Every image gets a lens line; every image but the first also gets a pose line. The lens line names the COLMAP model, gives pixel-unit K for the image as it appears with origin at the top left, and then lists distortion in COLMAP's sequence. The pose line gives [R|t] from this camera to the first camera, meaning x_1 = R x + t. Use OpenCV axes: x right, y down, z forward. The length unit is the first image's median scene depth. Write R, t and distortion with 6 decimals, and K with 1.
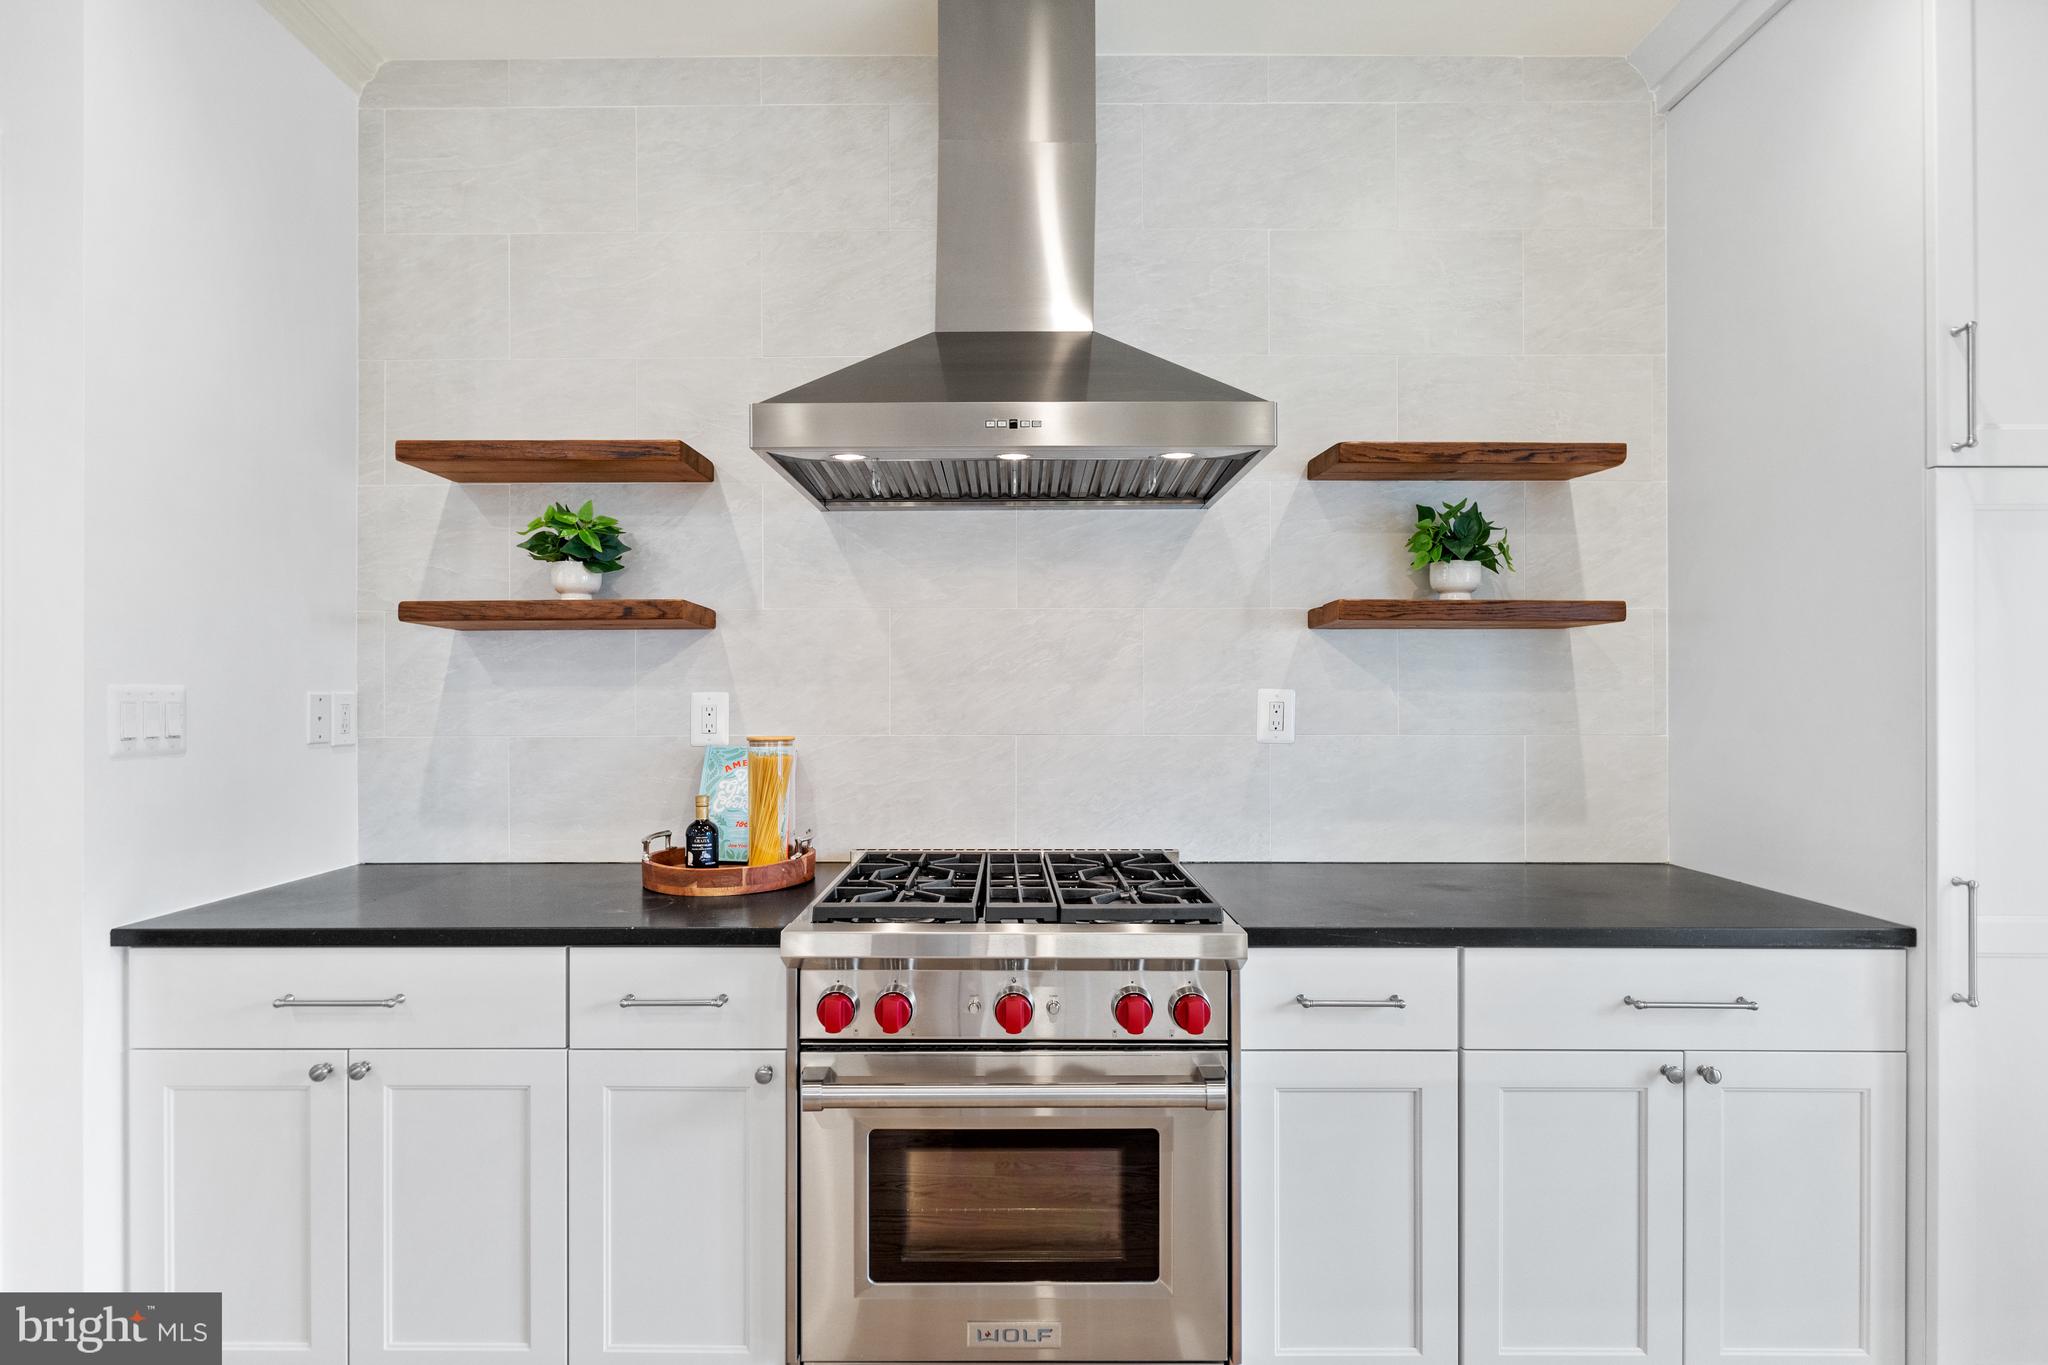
lens RADIAL K [[998.8, 0, 1024.0], [0, 998.8, 682.5], [0, 0, 1]] dist [0.000768, -0.000743]
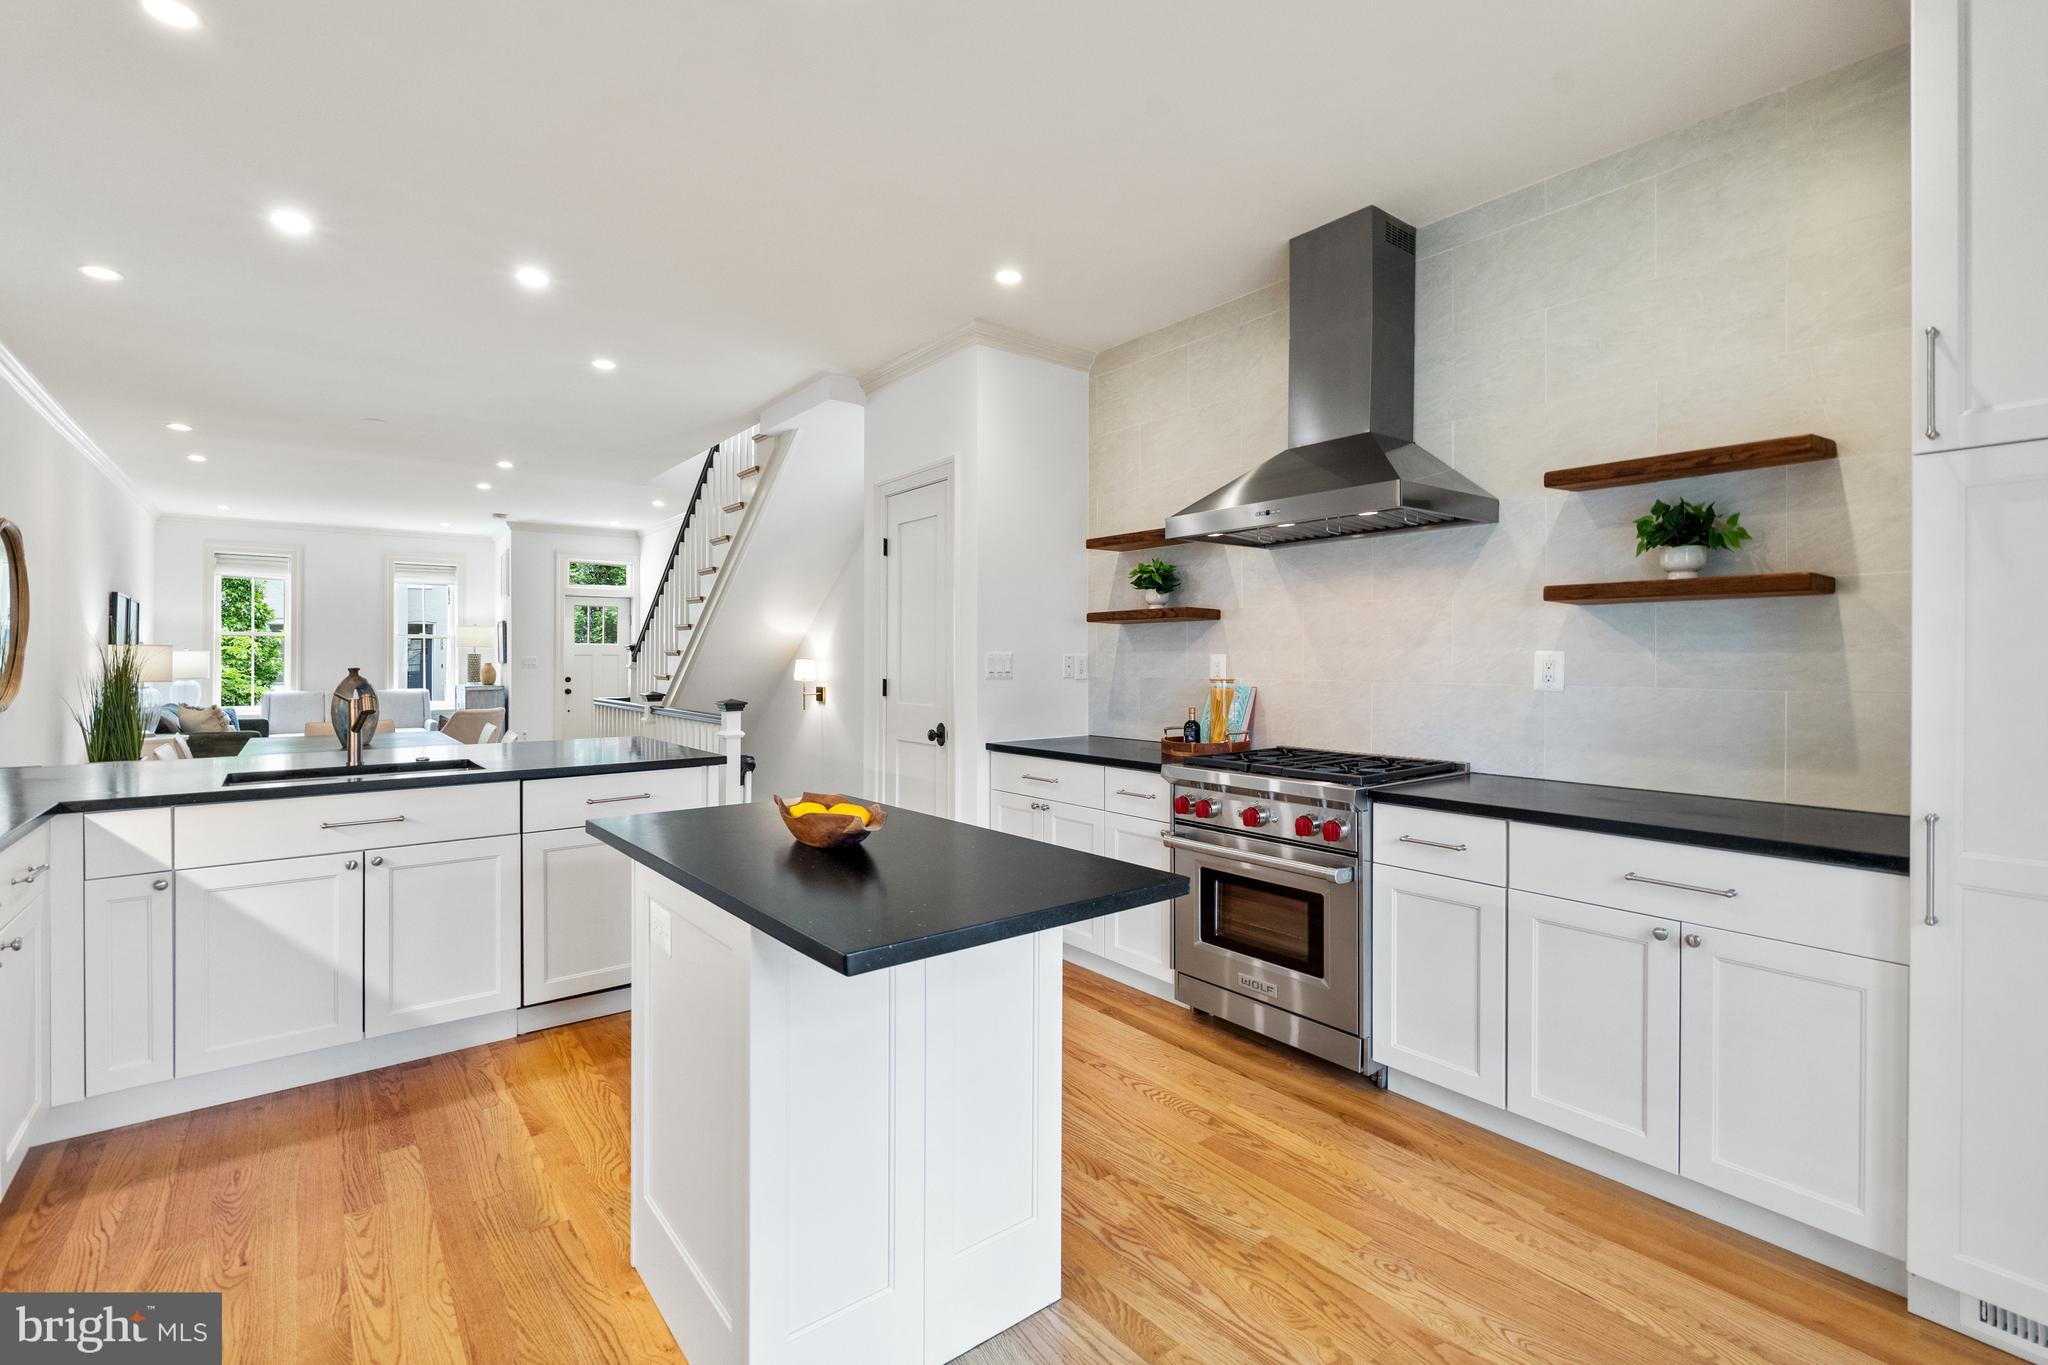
lens RADIAL K [[926.5, 0, 1017.7], [0, 926.5, 648.4], [0, 0, 1]] dist [-0.002071, -0.000186]
pose [[0.611963, -0.007532, -0.790850, 0.810793], [0.007642, 0.999964, -0.003611, 0.002061], [0.790849, -0.003834, 0.611999, -0.331821]]
